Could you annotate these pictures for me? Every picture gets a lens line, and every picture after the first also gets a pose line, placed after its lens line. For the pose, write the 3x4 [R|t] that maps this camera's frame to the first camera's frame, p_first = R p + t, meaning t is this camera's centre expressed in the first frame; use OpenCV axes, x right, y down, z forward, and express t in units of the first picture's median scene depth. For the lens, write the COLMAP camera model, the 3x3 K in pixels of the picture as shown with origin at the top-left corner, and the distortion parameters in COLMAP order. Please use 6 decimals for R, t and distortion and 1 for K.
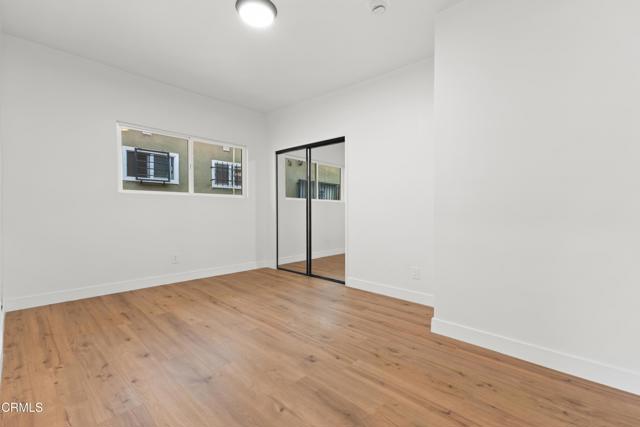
lens RADIAL K [[281.4, 0, 320.9], [0, 281.4, 216.8], [0, 0, 1]] dist [0.013294, -0.000754]
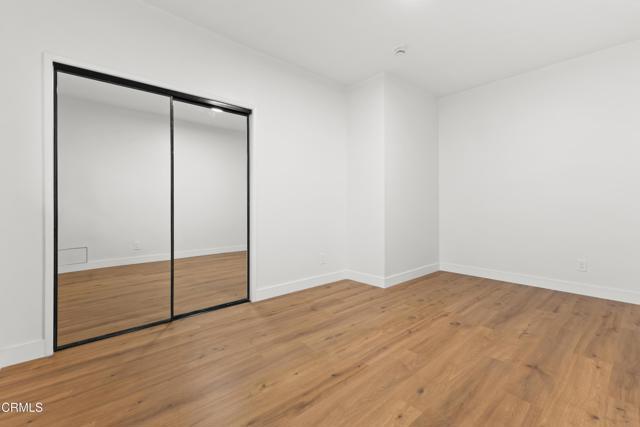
lens RADIAL K [[281.4, 0, 320.8], [0, 281.4, 207.8], [0, 0, 1]] dist [0.013294, -0.000754]
pose [[0.093248, -0.019675, 0.995449, -1.045350], [0.025844, 0.999516, 0.017335, -0.038315], [-0.995307, 0.024110, 0.093711, 1.151189]]
